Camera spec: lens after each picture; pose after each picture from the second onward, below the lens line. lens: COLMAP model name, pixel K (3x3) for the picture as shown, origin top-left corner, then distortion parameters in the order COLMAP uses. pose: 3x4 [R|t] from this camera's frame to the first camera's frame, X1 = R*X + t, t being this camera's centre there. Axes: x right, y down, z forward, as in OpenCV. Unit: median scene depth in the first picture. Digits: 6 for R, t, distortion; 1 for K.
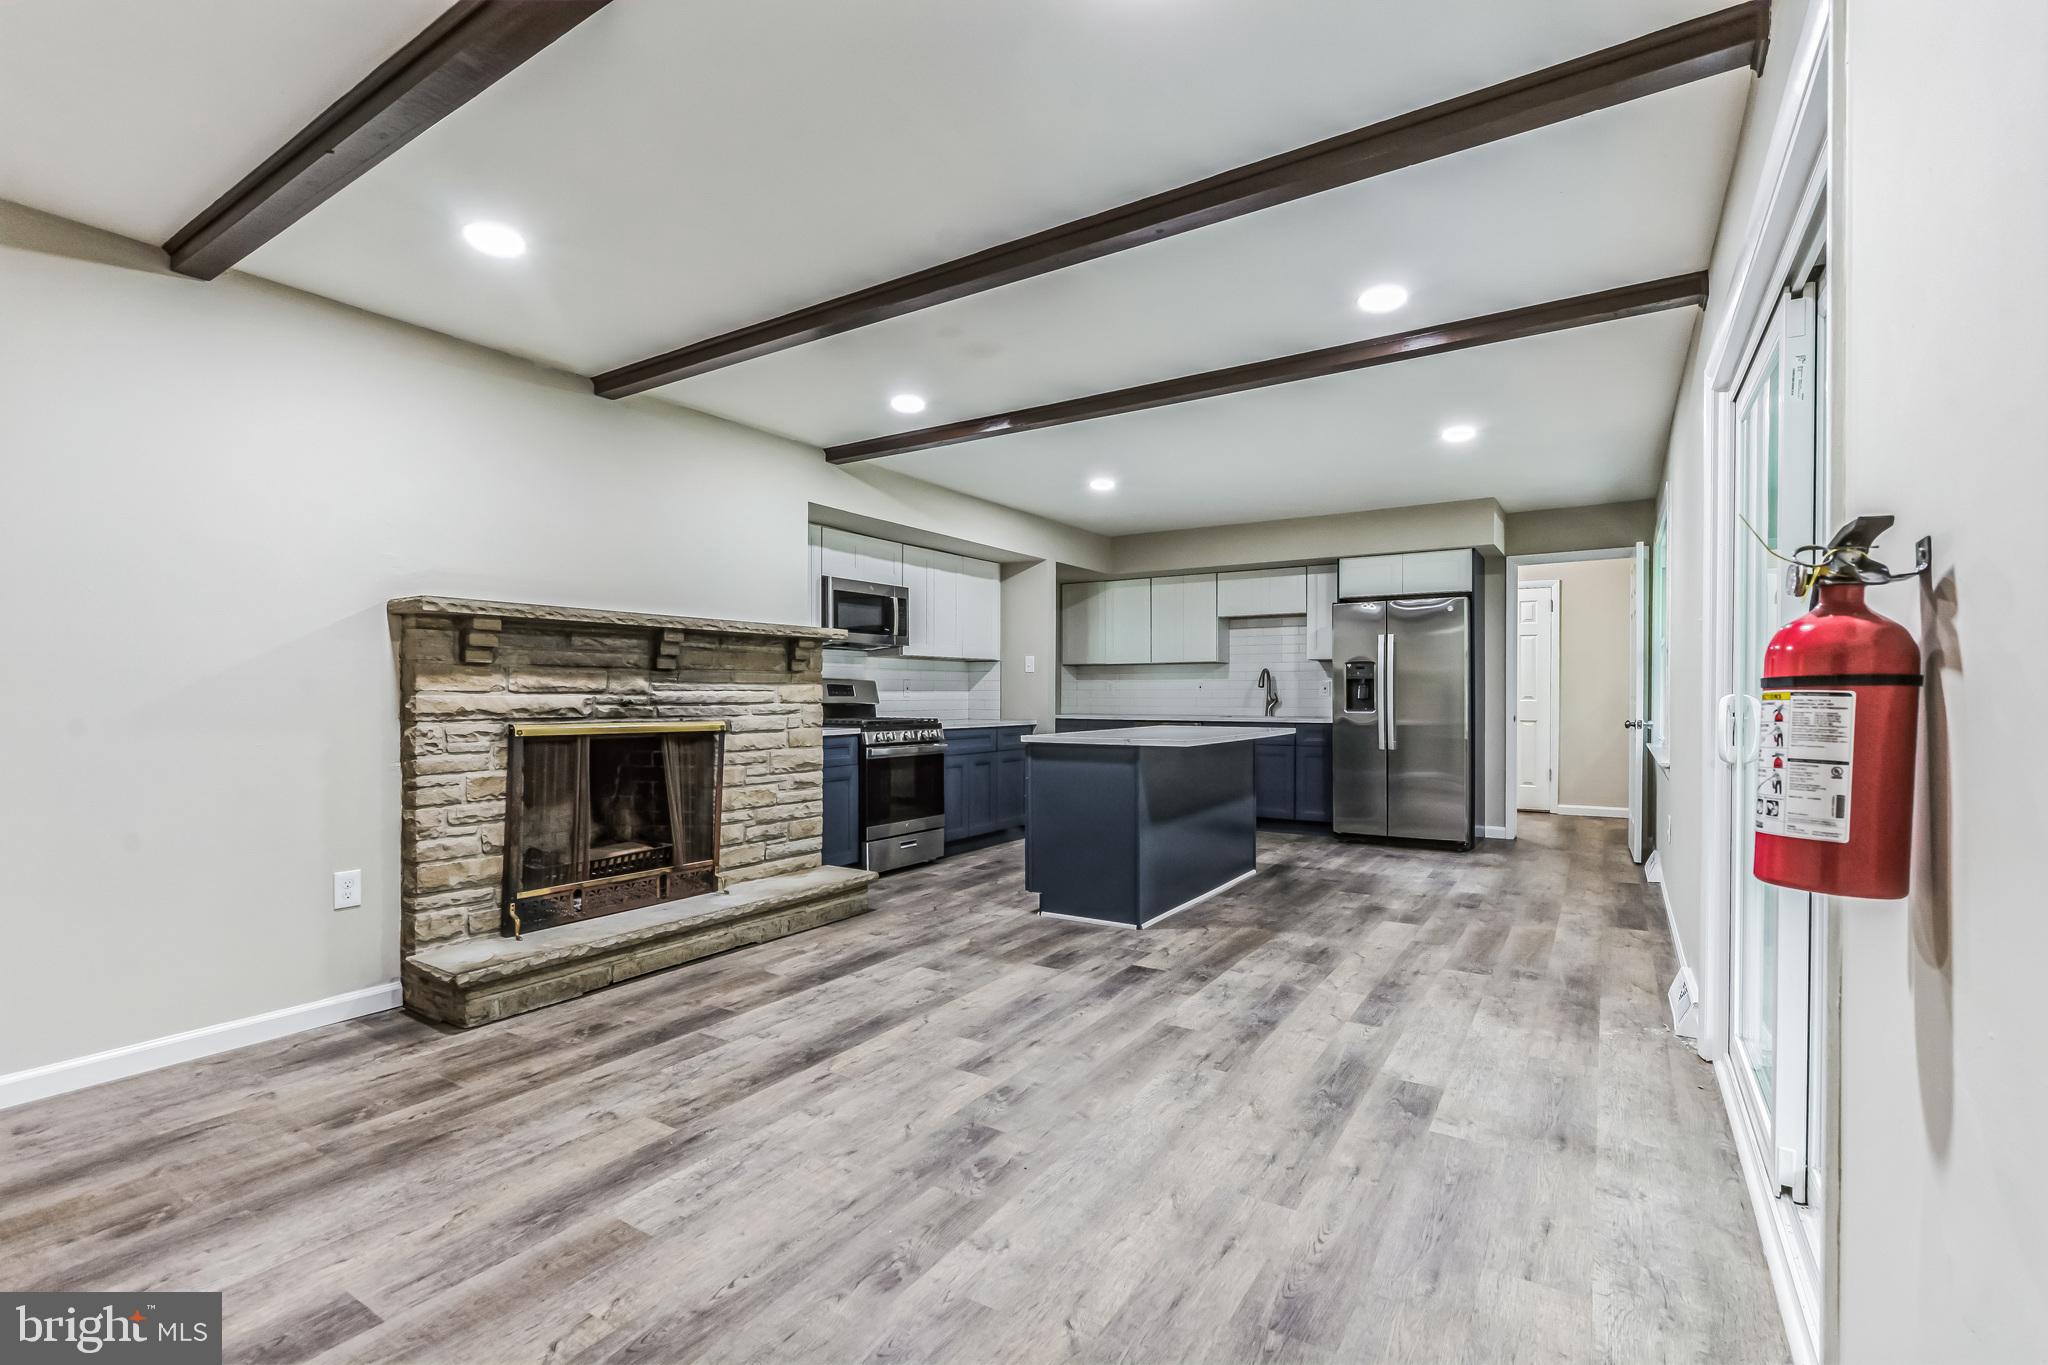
lens RADIAL K [[918.4, 0, 1025.6], [0, 918.4, 695.8], [0, 0, 1]] dist [-0.007175, 0.003301]
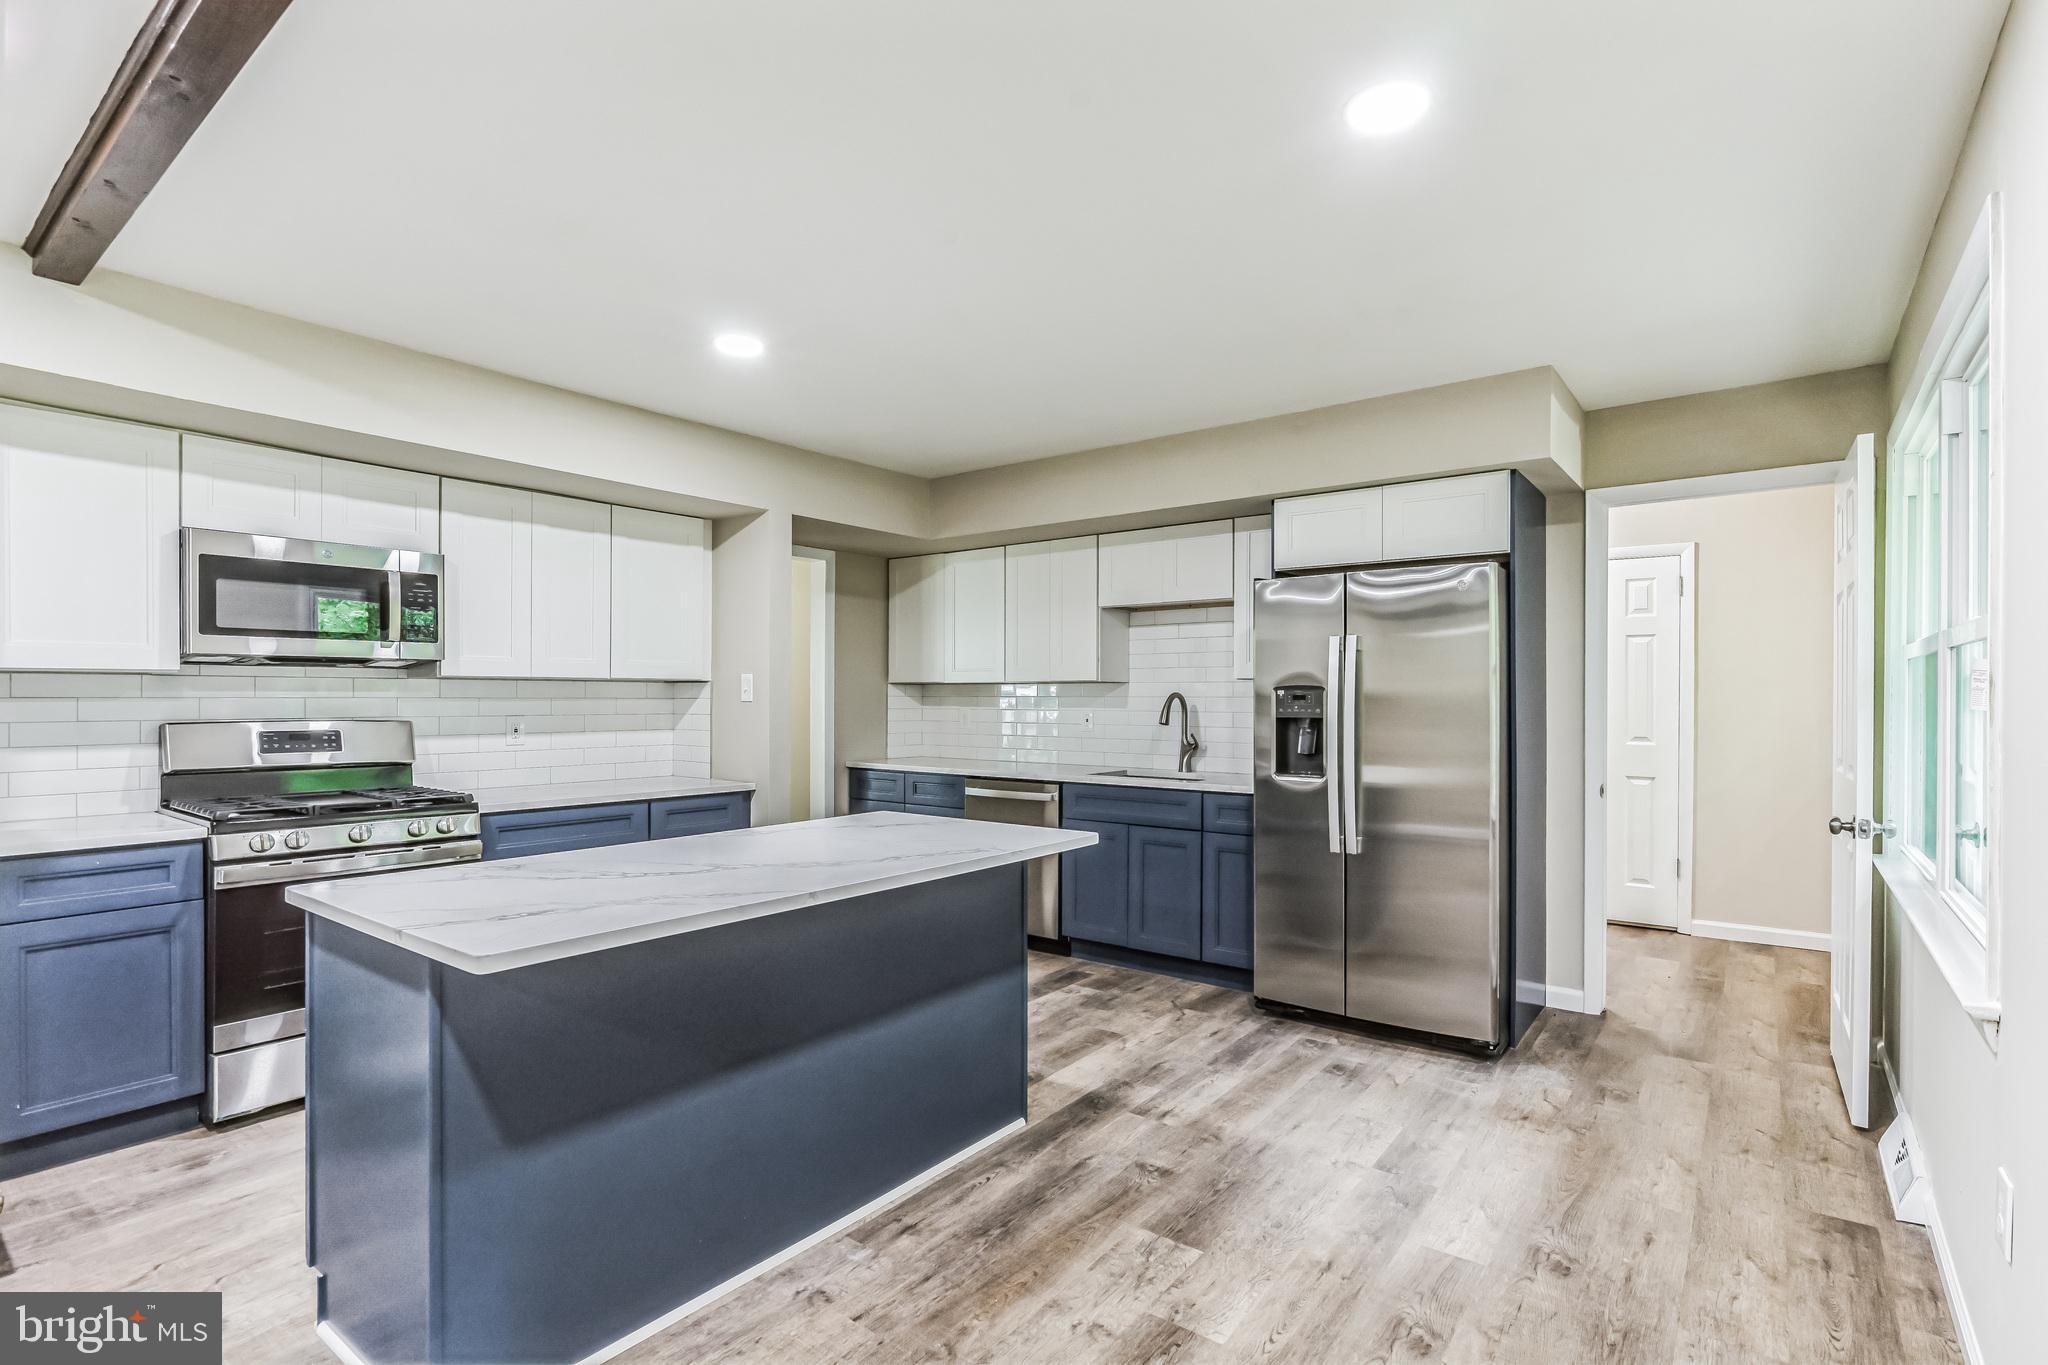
lens RADIAL K [[975.5, 0, 1021.3], [0, 975.5, 696.4], [0, 0, 1]] dist [-0.004191, -0.000836]
pose [[0.996052, 0.002727, -0.088727, 0.417348], [-0.003019, 0.999990, -0.003159, -0.047999], [0.088718, 0.003415, 0.996051, 0.683830]]
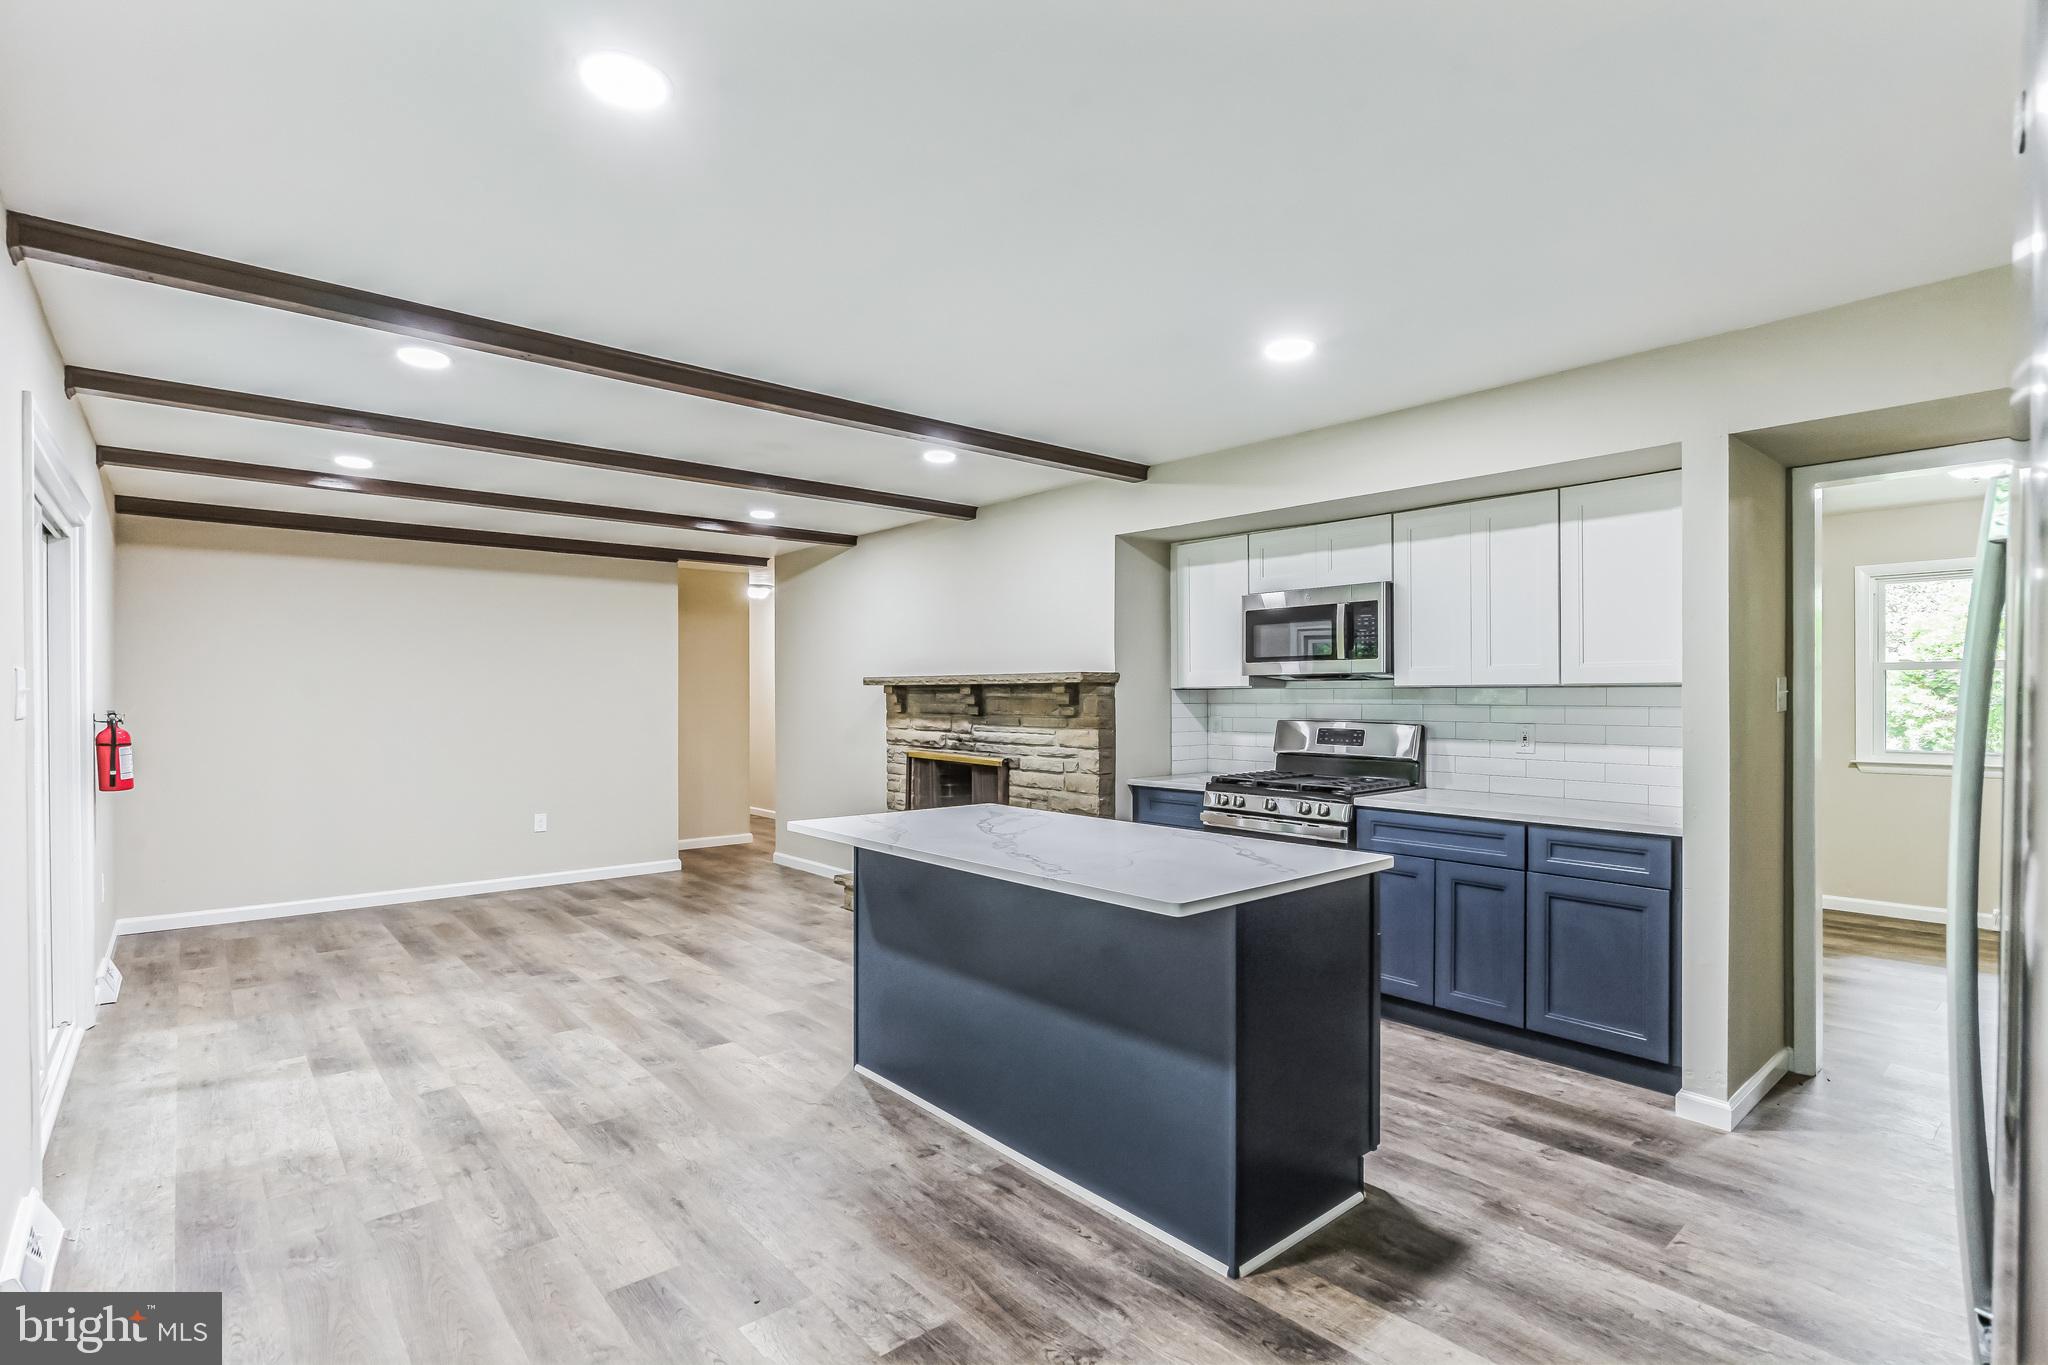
lens RADIAL K [[975.5, 0, 1024.2], [0, 975.5, 697.6], [0, 0, 1]] dist [-0.004191, -0.000836]
pose [[-0.287218, 0.003320, -0.957860, 0.918407], [-0.001832, 0.999990, 0.004016, -0.059416], [0.957864, 0.002908, -0.287209, 1.464943]]
